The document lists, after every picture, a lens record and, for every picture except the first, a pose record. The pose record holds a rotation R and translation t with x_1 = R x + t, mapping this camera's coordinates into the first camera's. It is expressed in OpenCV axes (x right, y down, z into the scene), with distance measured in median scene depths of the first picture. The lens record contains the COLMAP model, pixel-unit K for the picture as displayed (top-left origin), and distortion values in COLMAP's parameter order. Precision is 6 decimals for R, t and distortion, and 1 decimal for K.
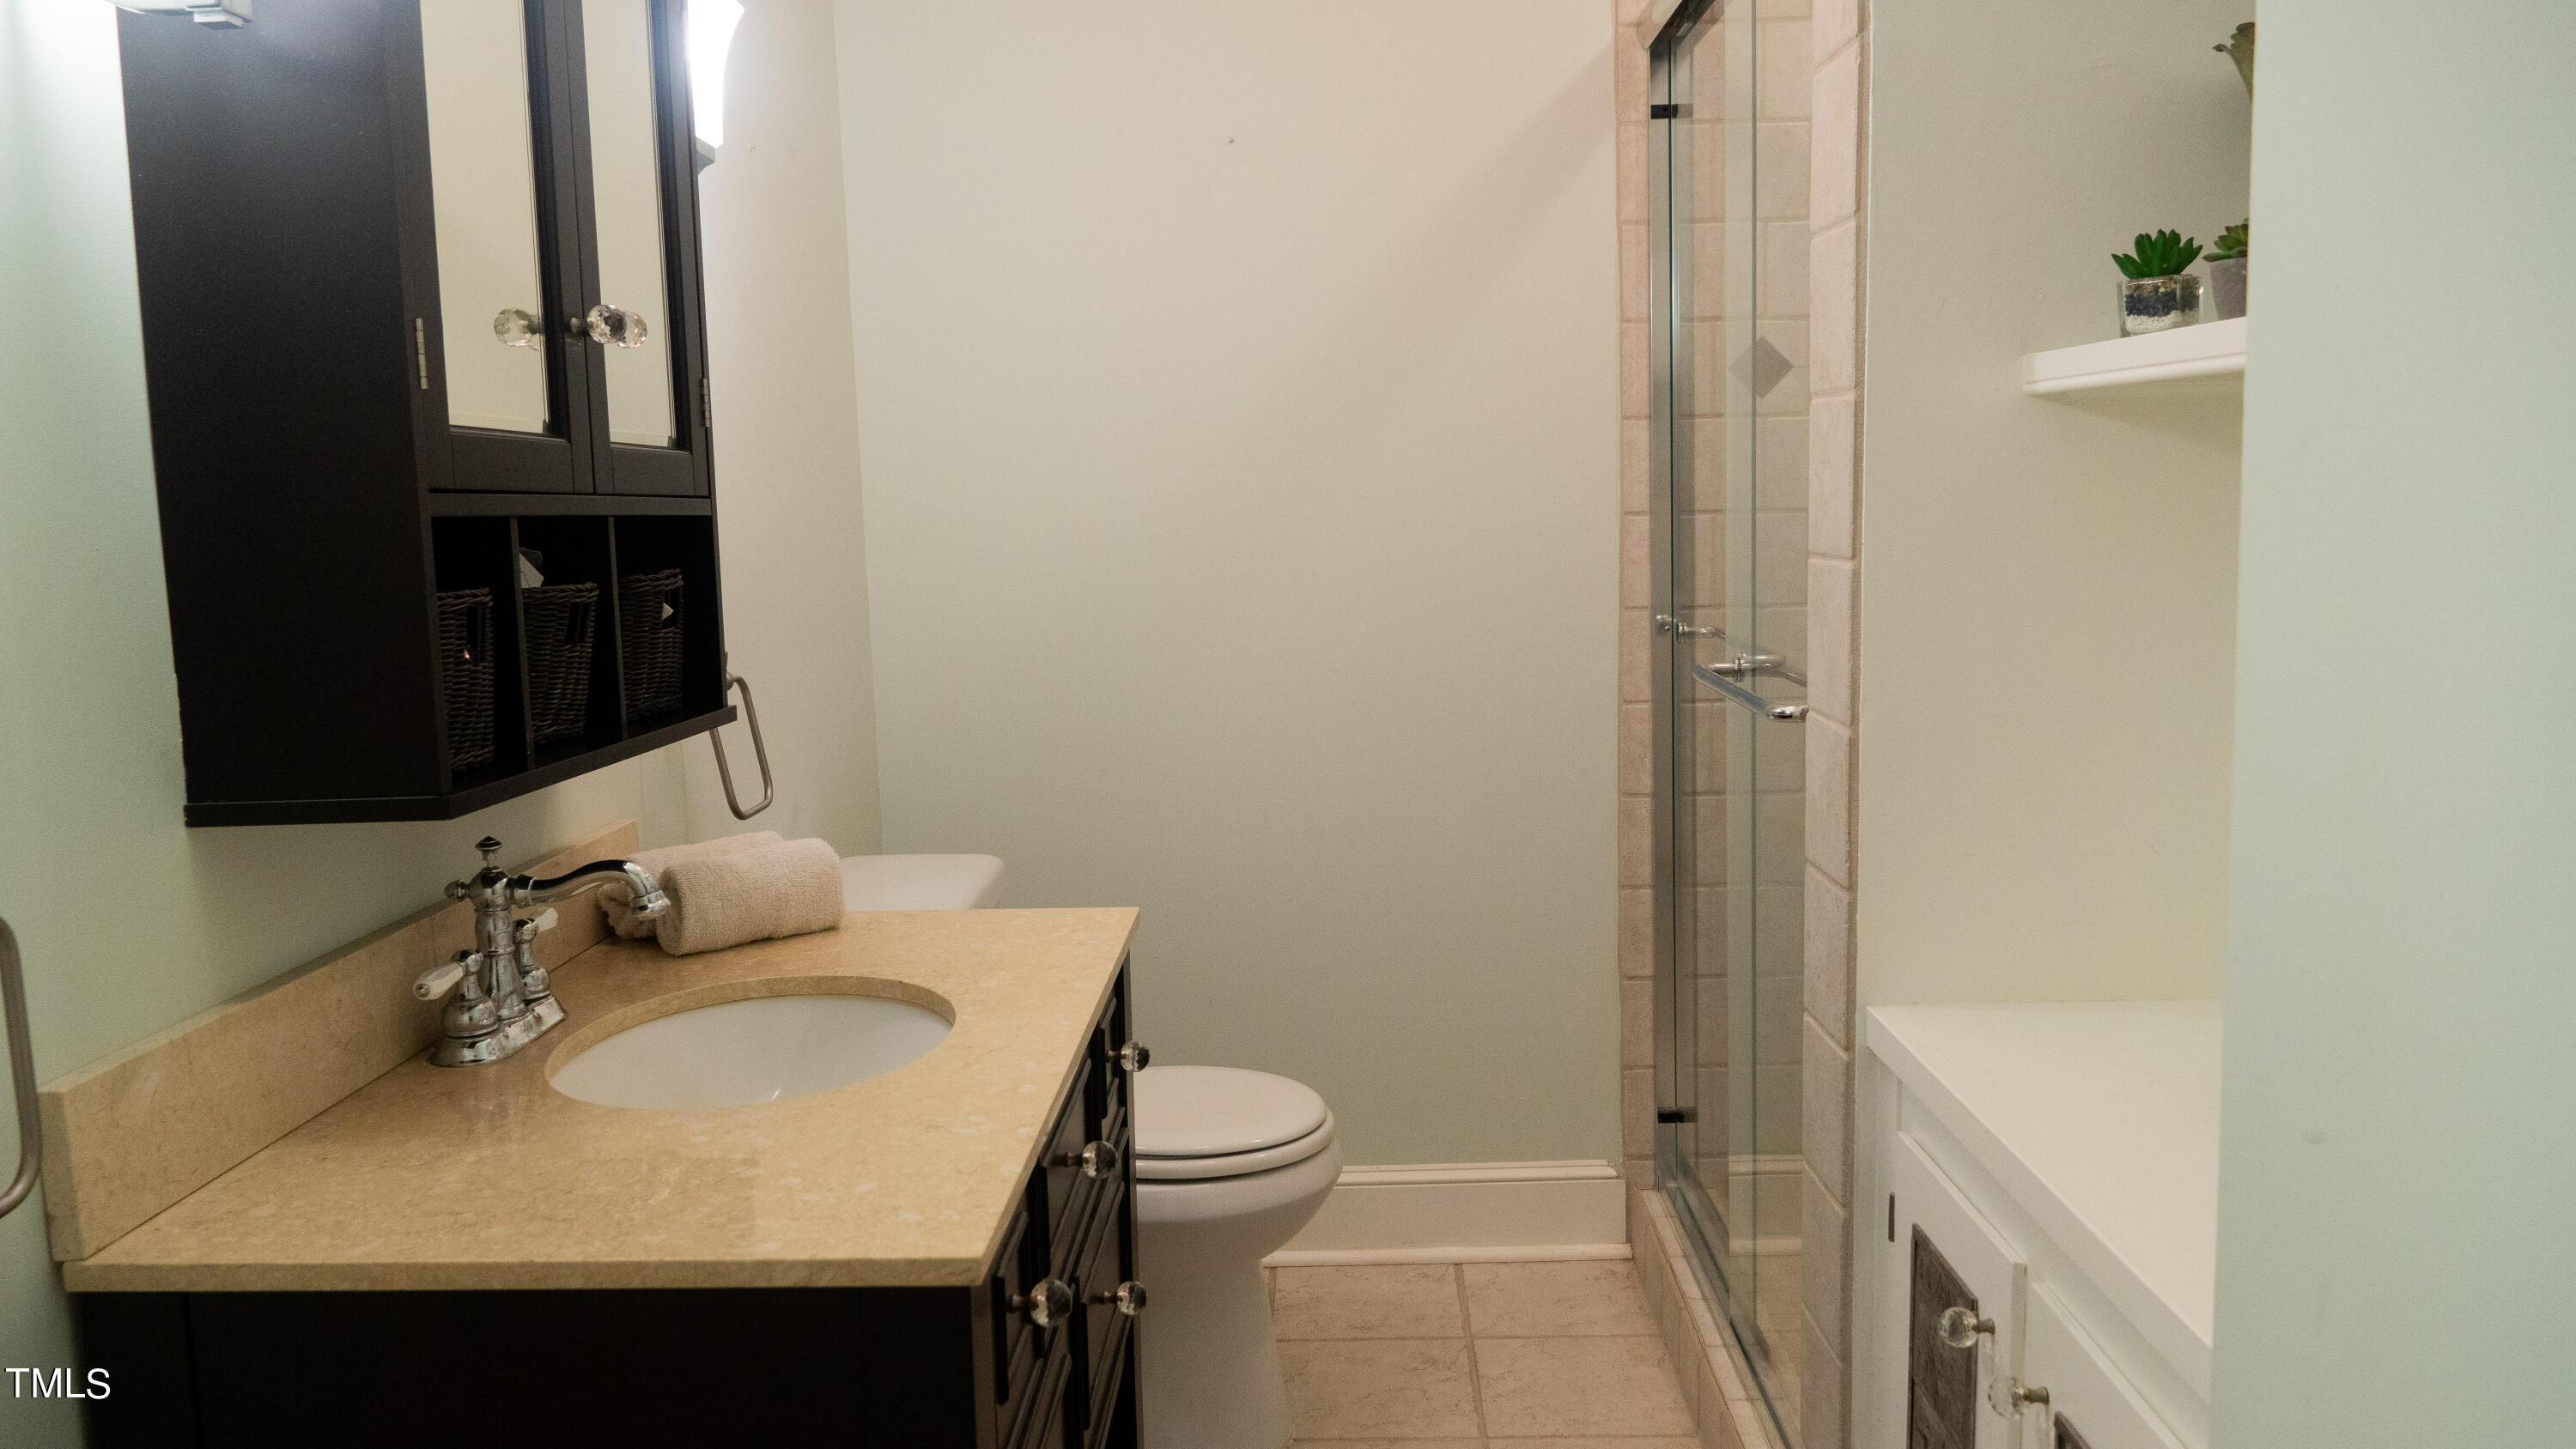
lens RADIAL K [[1901.4, 0, 1290.0], [0, 1901.4, 701.6], [0, 0, 1]] dist [0.001776, 0.002401]
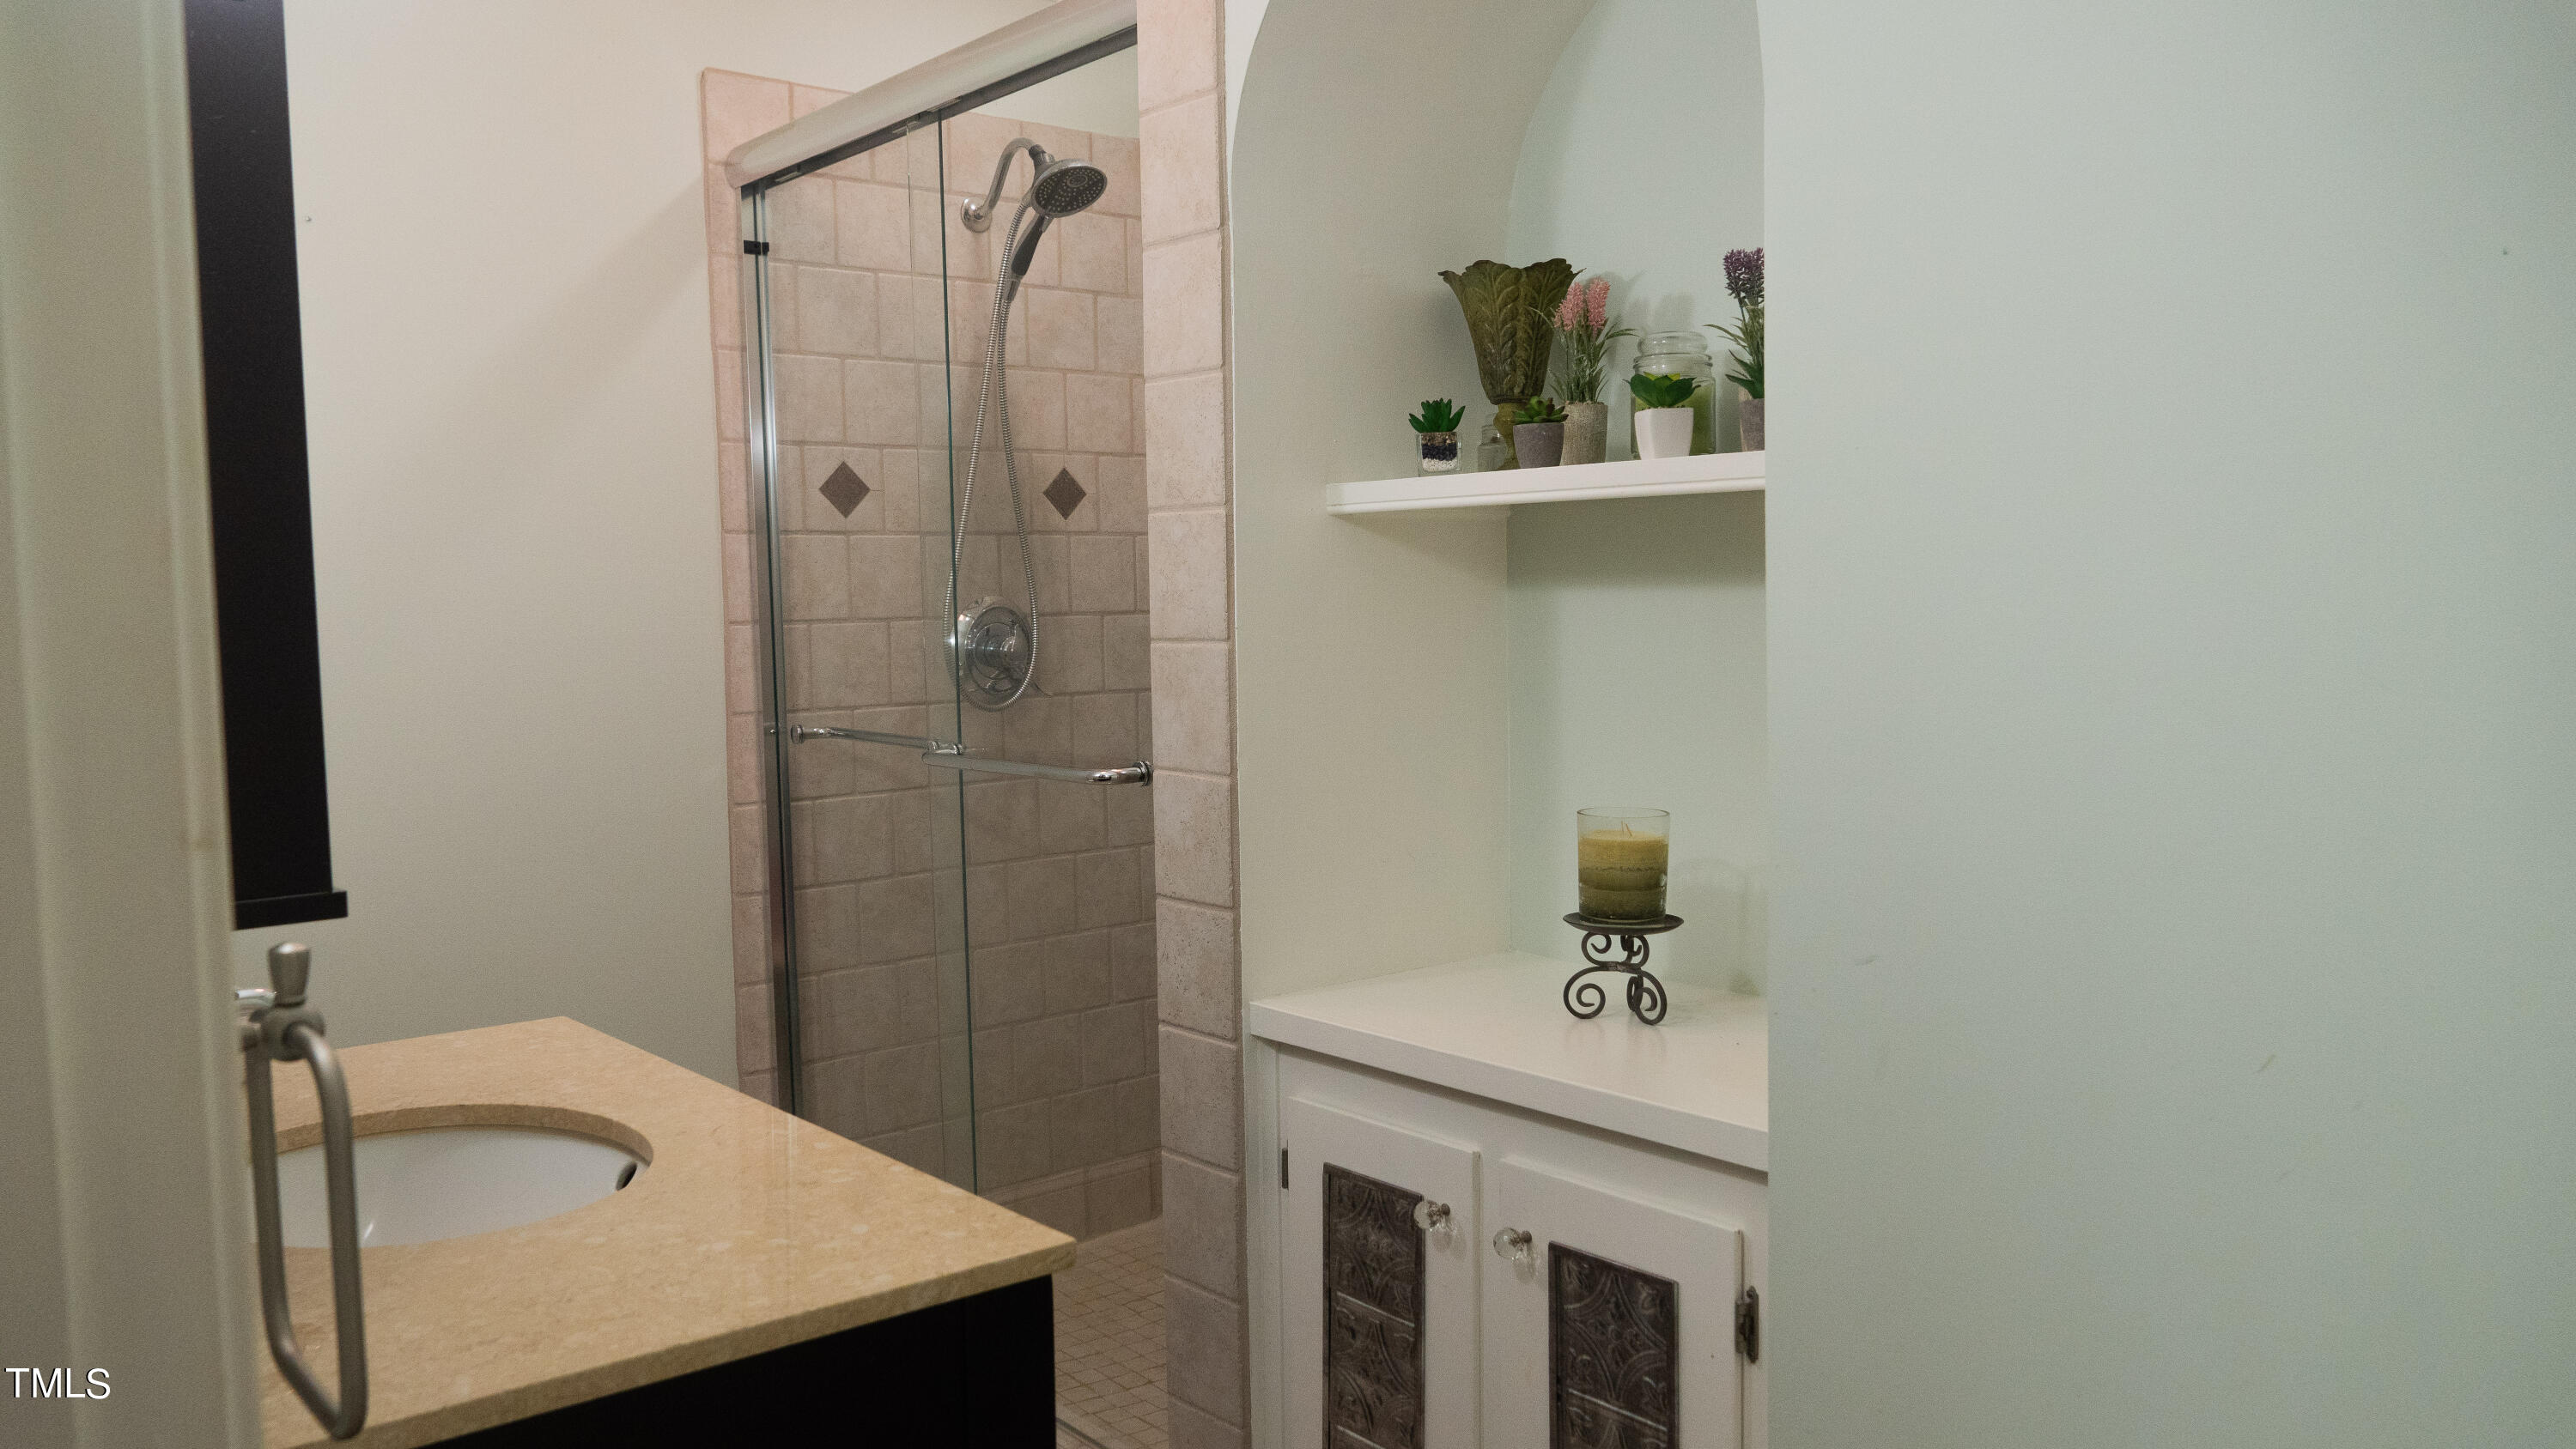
lens RADIAL K [[1904.3, 0, 1286.6], [0, 1904.3, 710.9], [0, 0, 1]] dist [-0.019563, 0.011201]
pose [[0.752720, -0.028070, 0.657742, -0.449664], [0.073355, 0.996445, -0.041423, 0.023175], [-0.654241, 0.079429, 0.752104, 0.037248]]
